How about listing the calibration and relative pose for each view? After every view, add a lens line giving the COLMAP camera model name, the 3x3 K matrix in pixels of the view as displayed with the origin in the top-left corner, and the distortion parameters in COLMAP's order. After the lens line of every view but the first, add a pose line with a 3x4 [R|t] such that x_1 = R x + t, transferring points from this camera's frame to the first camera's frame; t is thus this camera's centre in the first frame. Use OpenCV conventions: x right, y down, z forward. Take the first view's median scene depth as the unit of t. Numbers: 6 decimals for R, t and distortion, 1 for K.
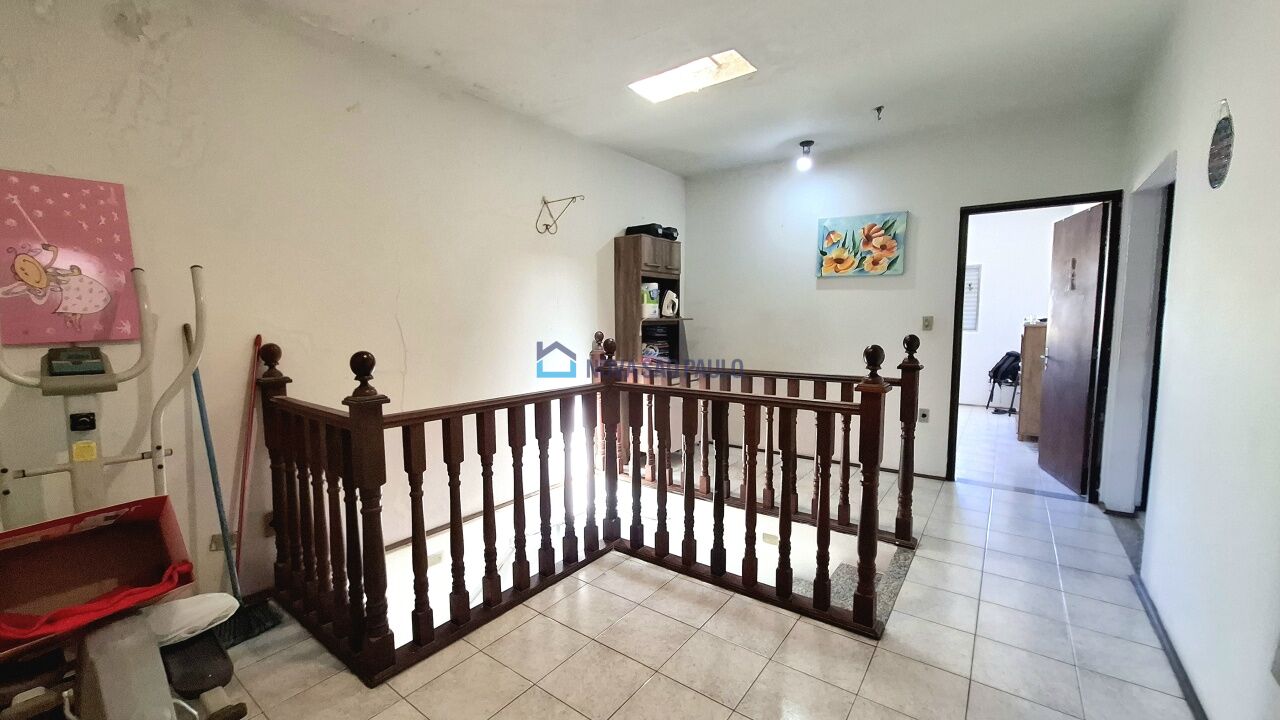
lens RADIAL K [[503.6, 0, 640.0], [0, 503.6, 360.0], [0, 0, 1]] dist [-0.013017, 0.003467]
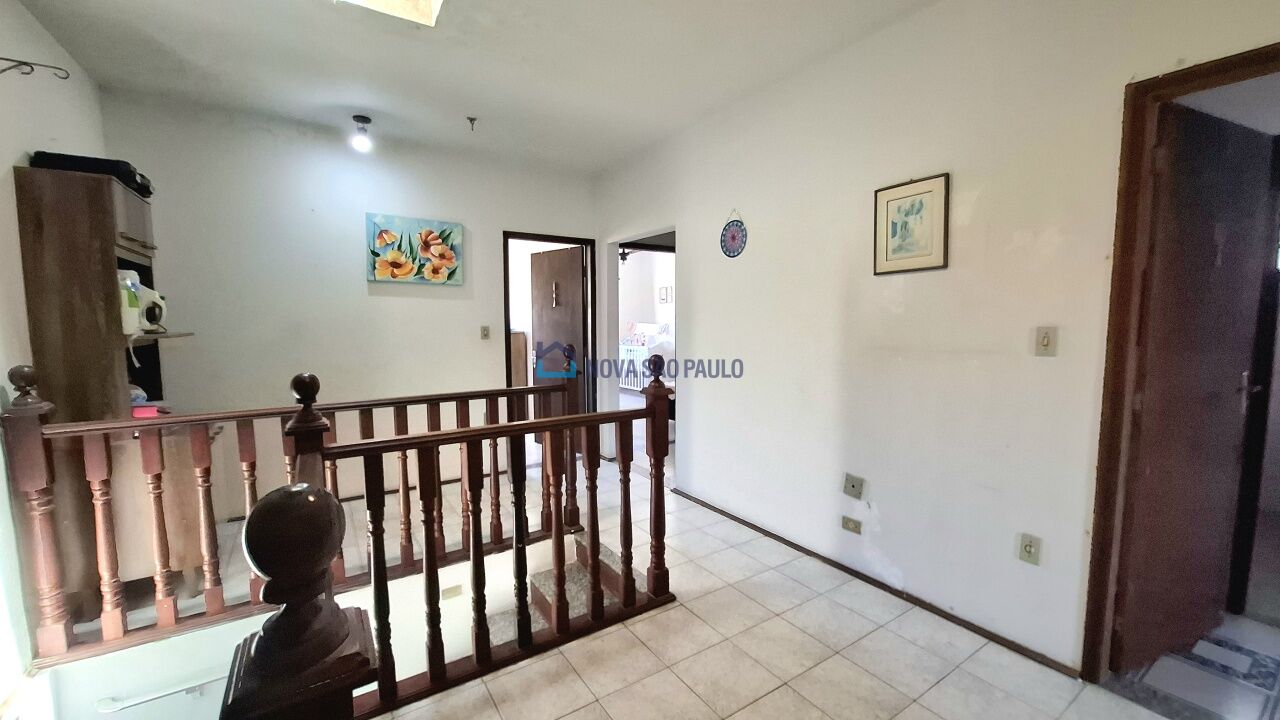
lens RADIAL K [[512.1, 0, 640.0], [0, 512.1, 360.0], [0, 0, 1]] dist [-0.023848, 0.000225]
pose [[0.323186, -0.068135, 0.943879, -0.335901], [0.081124, 0.995728, 0.044101, -0.036850], [-0.942852, 0.062318, 0.327333, 0.325829]]
